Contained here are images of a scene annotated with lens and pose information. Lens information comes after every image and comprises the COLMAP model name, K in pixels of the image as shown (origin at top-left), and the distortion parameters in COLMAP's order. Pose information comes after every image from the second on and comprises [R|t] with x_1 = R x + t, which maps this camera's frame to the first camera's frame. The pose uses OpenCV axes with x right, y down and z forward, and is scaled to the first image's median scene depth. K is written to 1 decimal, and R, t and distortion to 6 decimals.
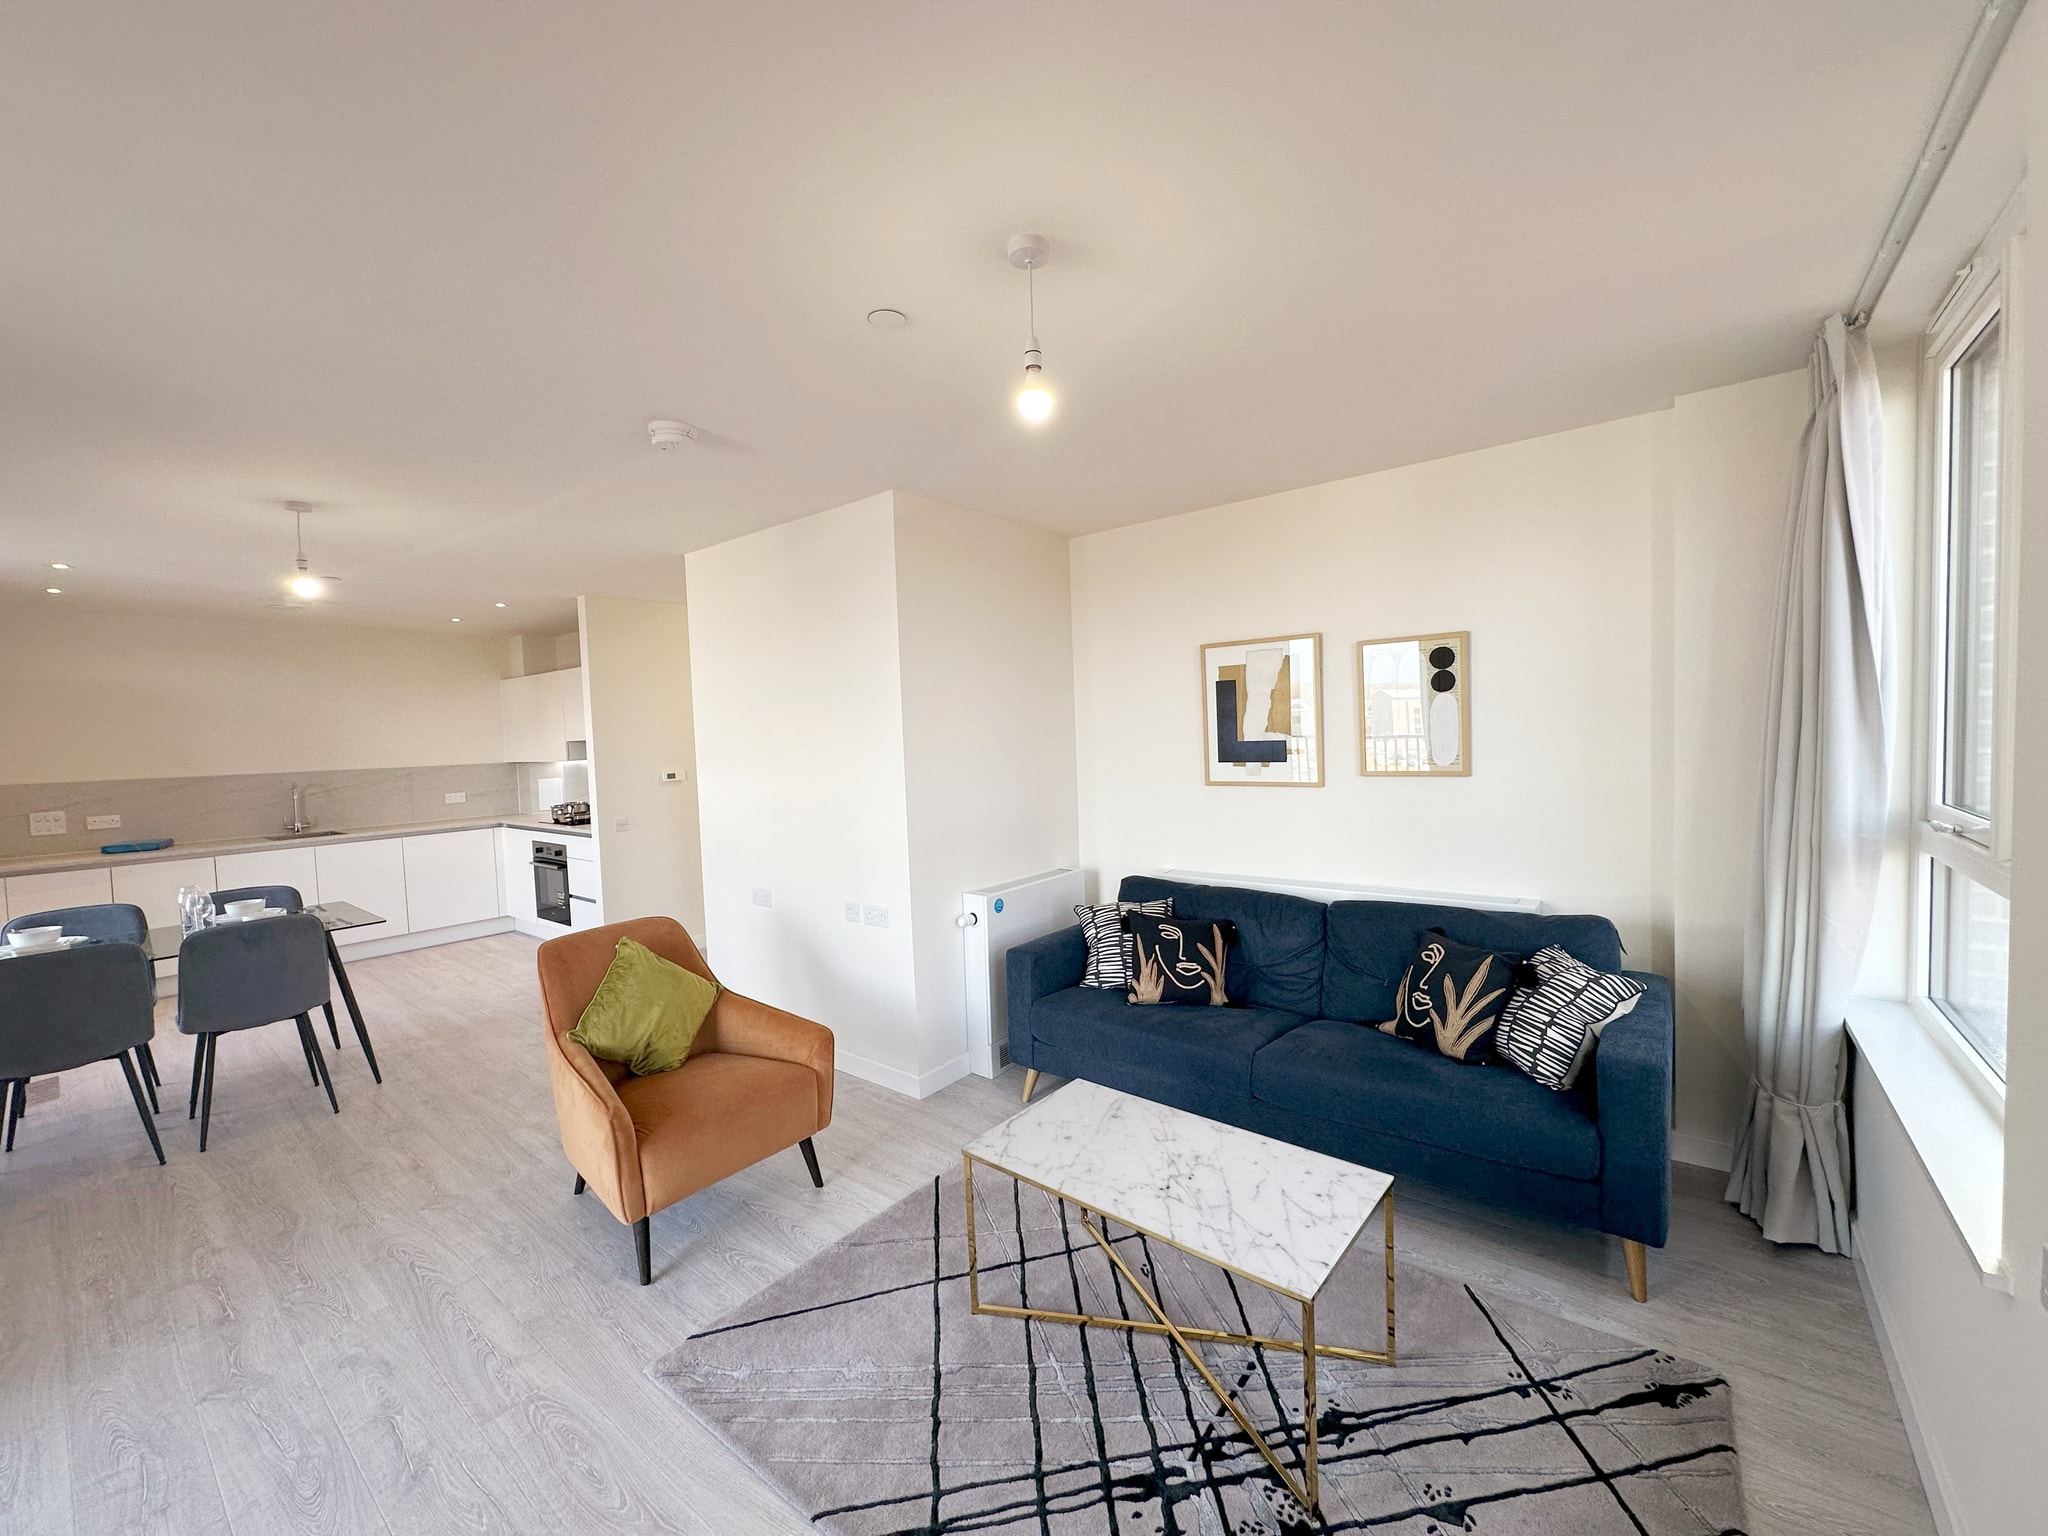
lens RADIAL K [[813.1, 0, 1022.9], [0, 813.1, 768.1], [0, 0, 1]] dist [-0.003439, 0.001385]
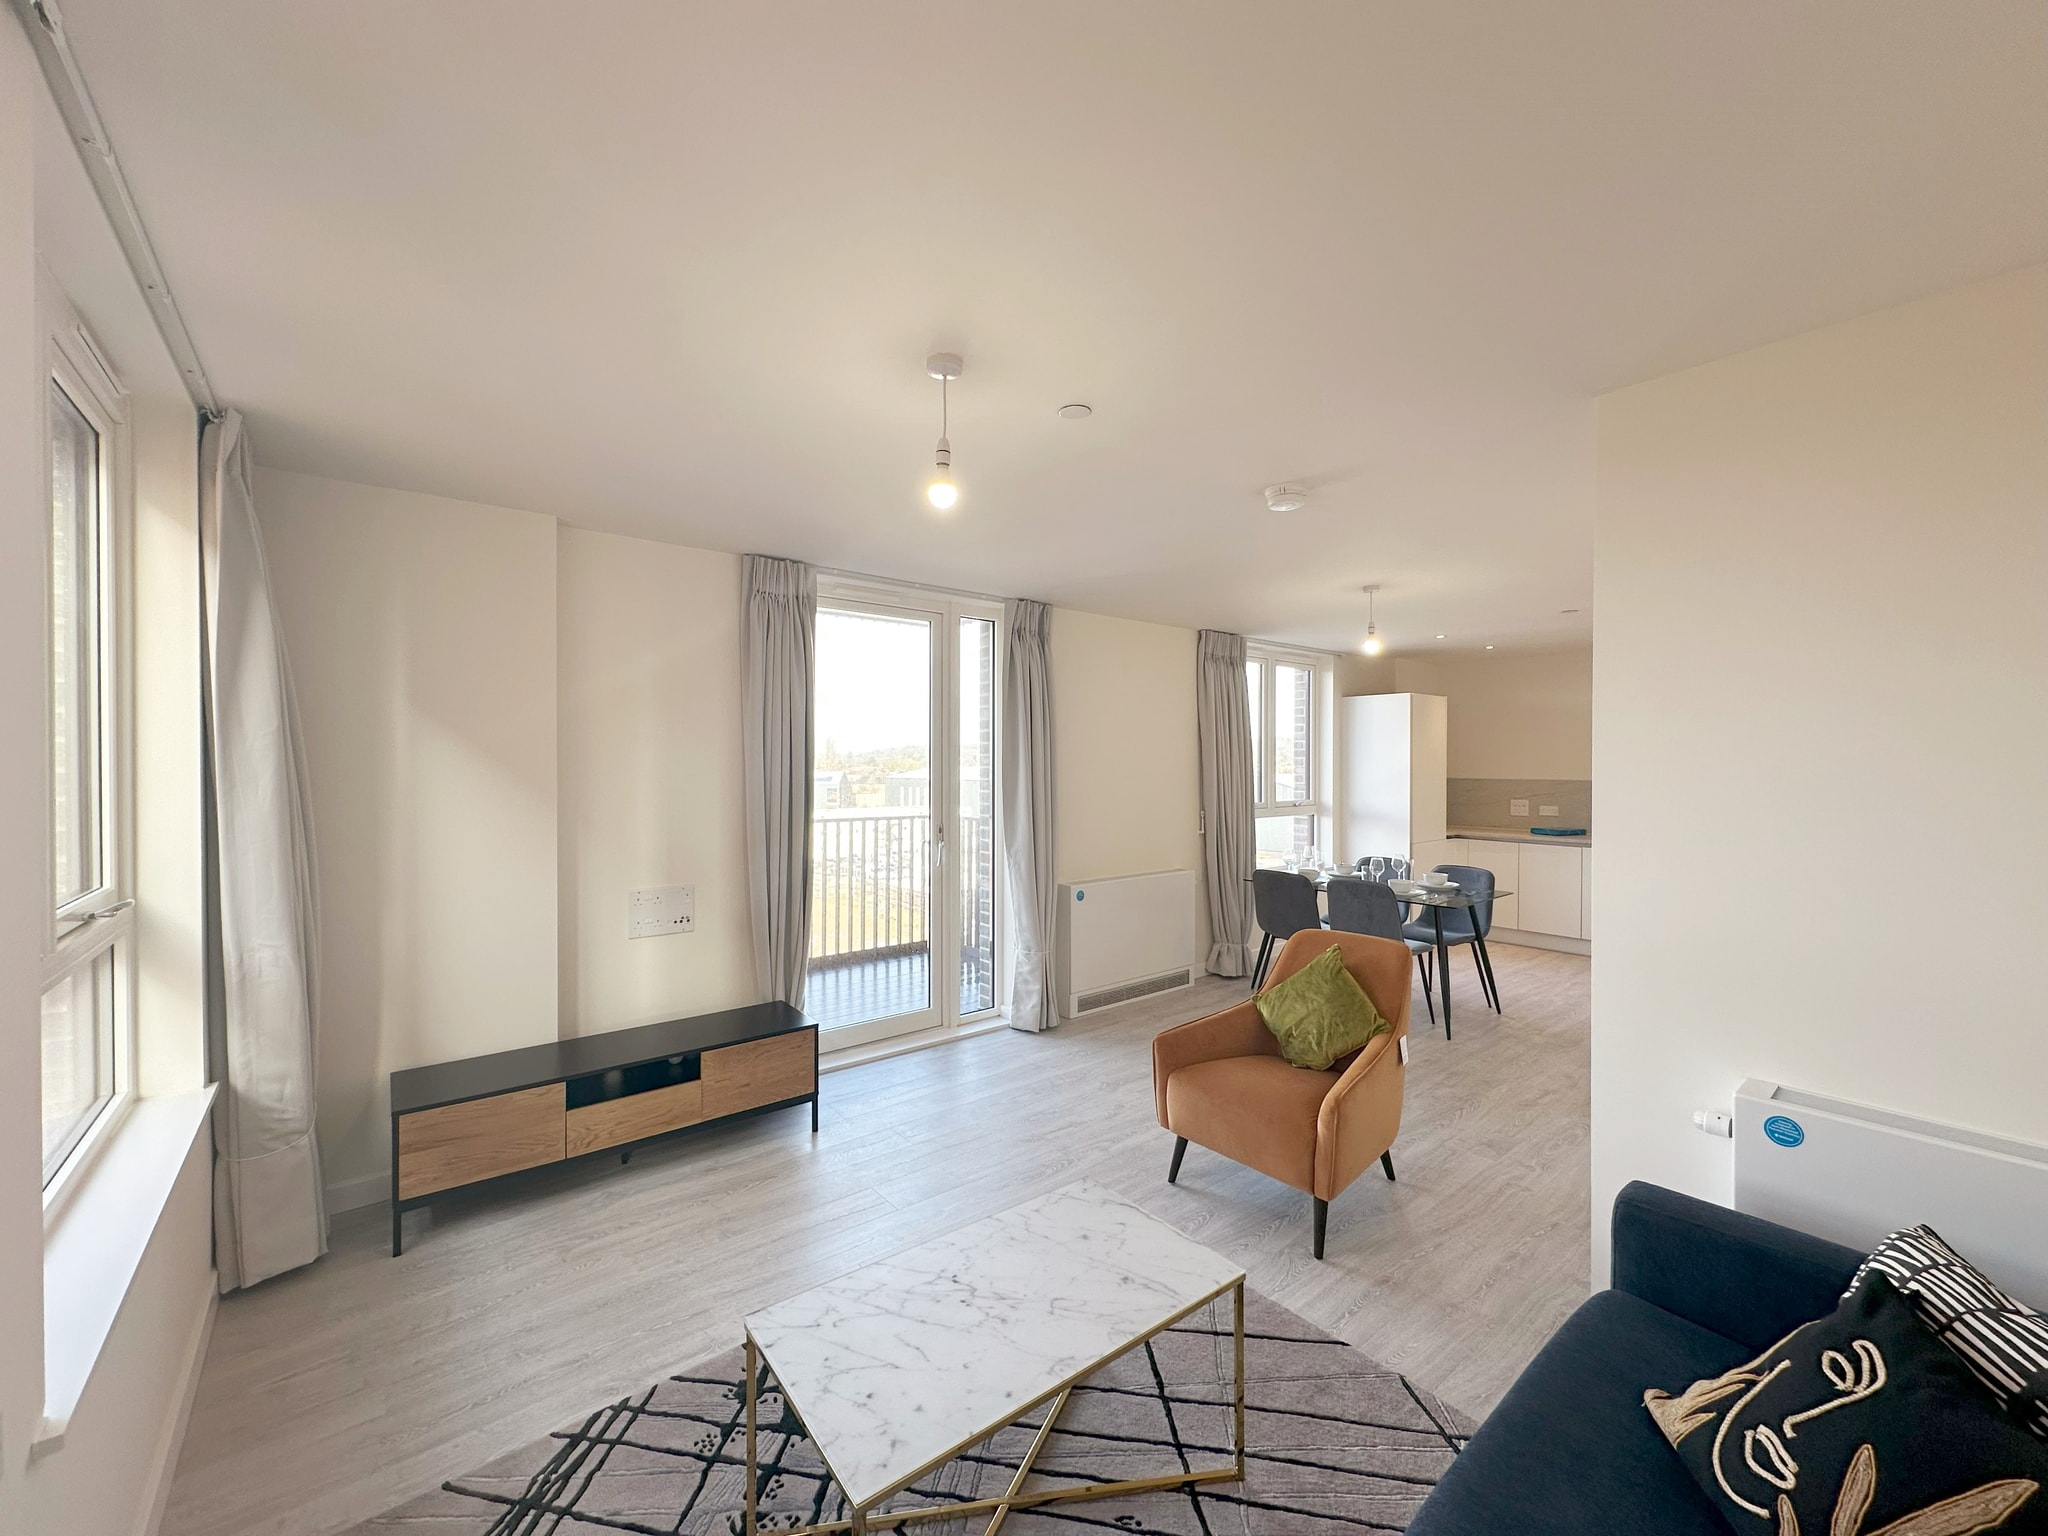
lens RADIAL K [[813.1, 0, 1022.9], [0, 813.1, 771.5], [0, 0, 1]] dist [-0.003439, 0.001385]
pose [[-0.210716, 0.044899, -0.976516, 0.635250], [-0.038773, 0.997775, 0.054243, -0.066261], [0.976778, 0.049292, -0.208506, 0.764777]]
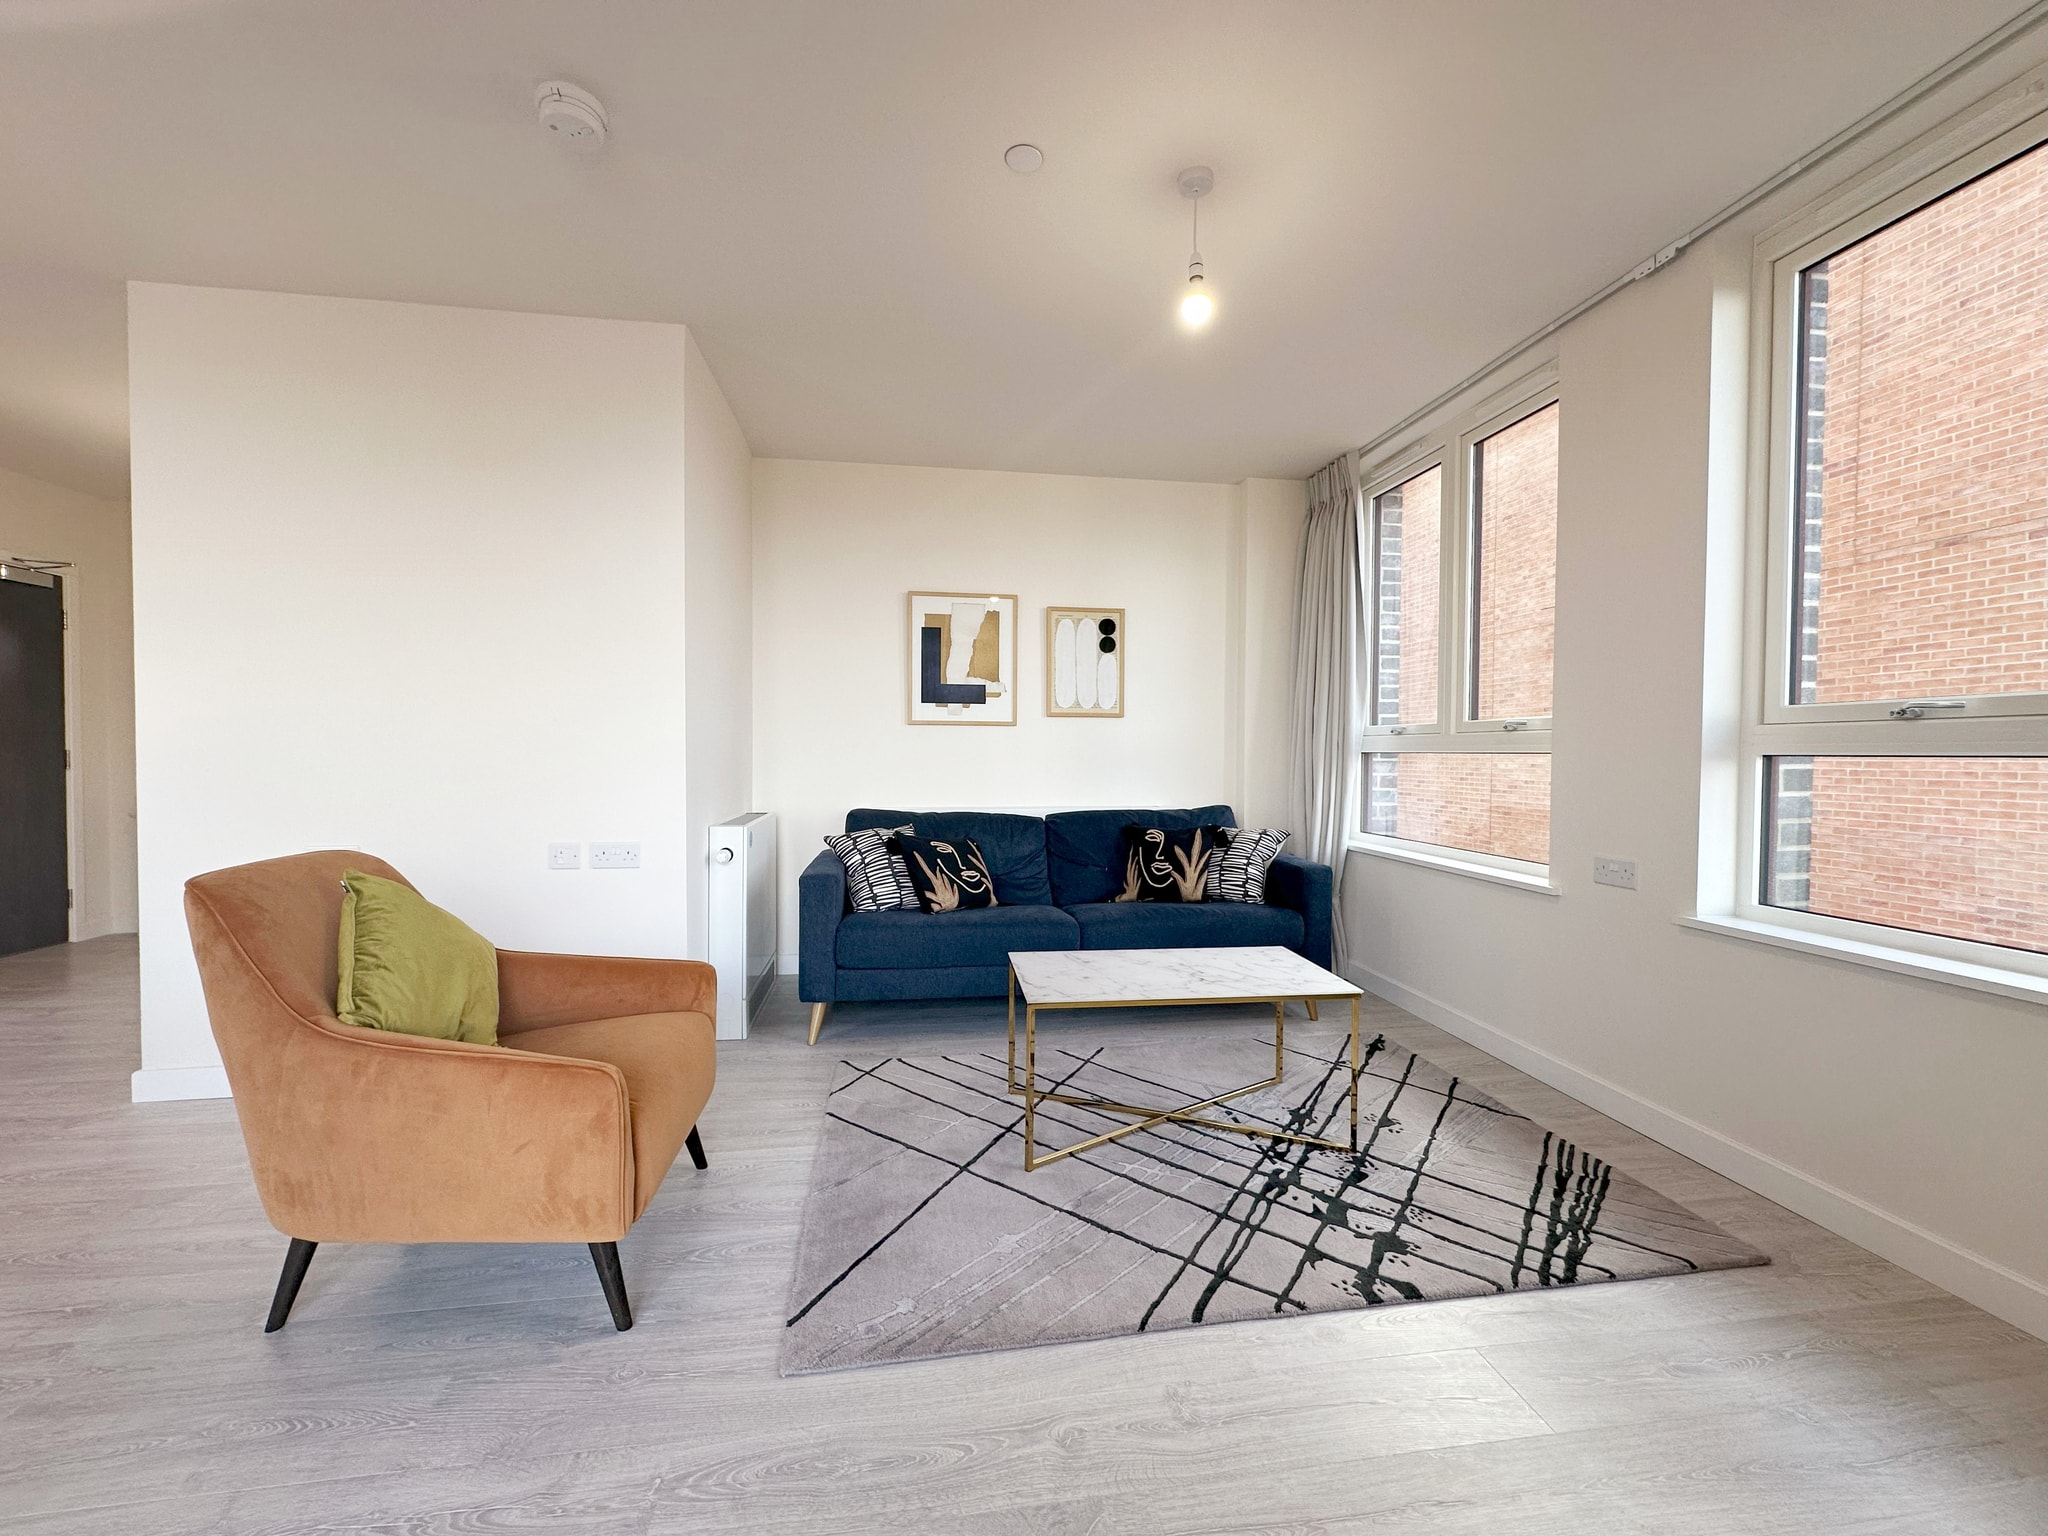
lens RADIAL K [[813.1, 0, 1023.2], [0, 813.1, 768.2], [0, 0, 1]] dist [-0.003439, 0.001385]
pose [[0.680370, 0.026094, 0.732404, -0.564588], [0.003290, 0.999247, -0.038658, 0.151317], [-0.732861, 0.028711, 0.679772, 0.219644]]
